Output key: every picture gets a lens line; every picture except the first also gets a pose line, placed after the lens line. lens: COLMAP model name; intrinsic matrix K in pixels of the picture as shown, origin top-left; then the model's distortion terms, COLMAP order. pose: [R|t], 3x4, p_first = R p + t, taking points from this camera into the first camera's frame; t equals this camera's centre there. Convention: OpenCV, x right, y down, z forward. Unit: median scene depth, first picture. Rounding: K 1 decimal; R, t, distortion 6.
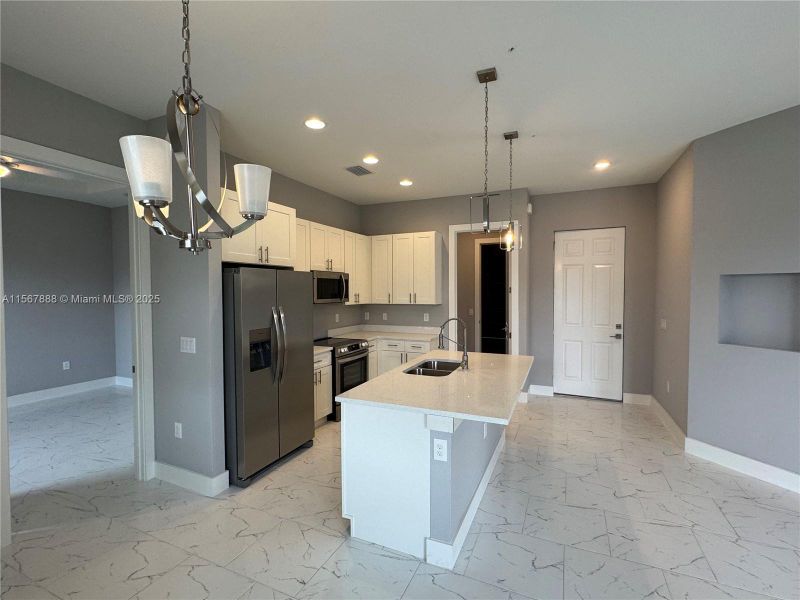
lens RADIAL K [[373.8, 0, 400.3], [0, 373.8, 299.0], [0, 0, 1]] dist [-0.000252, 0.000030]
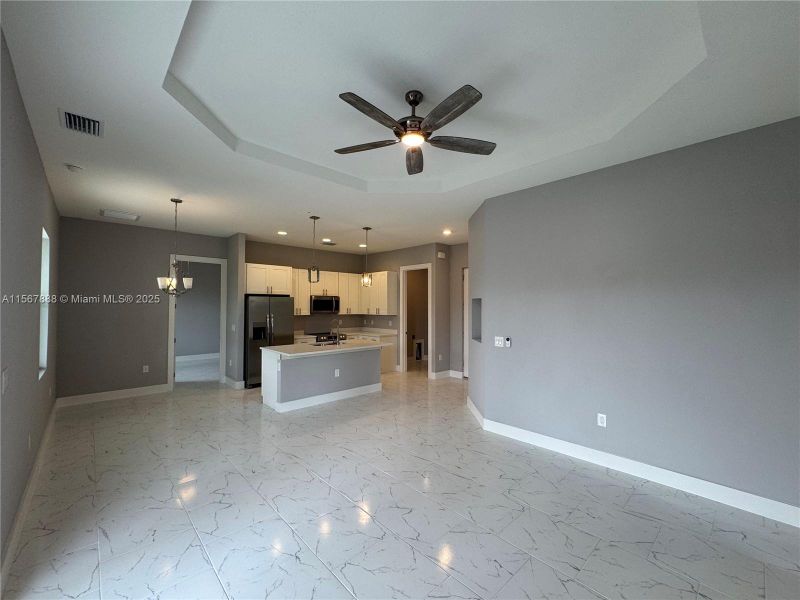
lens RADIAL K [[331.9, 0, 401.6], [0, 331.9, 299.1], [0, 0, 1]] dist [-0.027106, 0.000082]
pose [[0.925914, 0.001910, -0.377729, 0.734029], [-0.018478, 0.999019, -0.040241, 0.001271], [0.377281, 0.044239, 0.925041, -0.347244]]
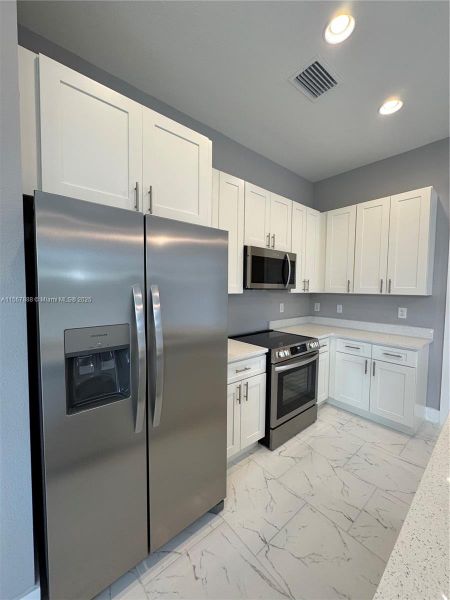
lens RADIAL K [[240.0, 0, 225.6], [0, 240.0, 299.5], [0, 0, 1]] dist [0.000402, 0.000197]
pose [[0.902941, 0.035649, -0.428282, -0.050358], [-0.024444, 0.999200, 0.031637, 0.017503], [0.429068, -0.018098, 0.903091, 0.467671]]
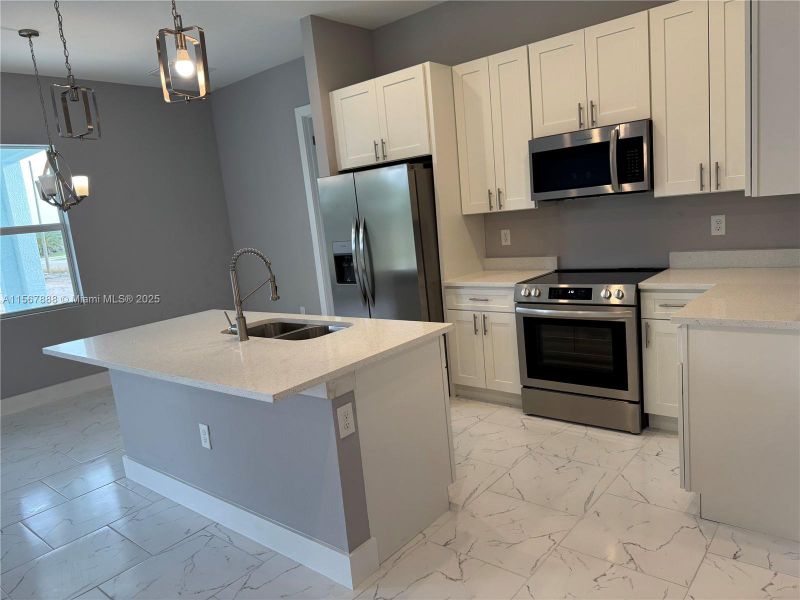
lens RADIAL K [[565.0, 0, 400.7], [0, 565.0, 304.1], [0, 0, 1]] dist [0.108641, -0.158666]
pose [[-0.267809, 0.191824, -0.944183, 0.574189], [0.078642, 0.981062, 0.177010, -0.003213], [0.960257, -0.026848, -0.277823, 0.915868]]
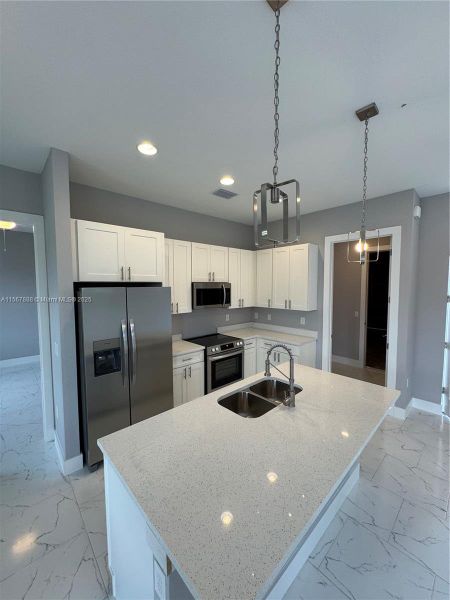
lens RADIAL K [[240.0, 0, 225.6], [0, 240.0, 299.5], [0, 0, 1]] dist [0.000402, 0.000197]
pose [[0.922140, 0.026412, -0.385953, 0.148794], [-0.011657, 0.999111, 0.040521, -0.047007], [0.386680, -0.032867, 0.921628, 0.275283]]
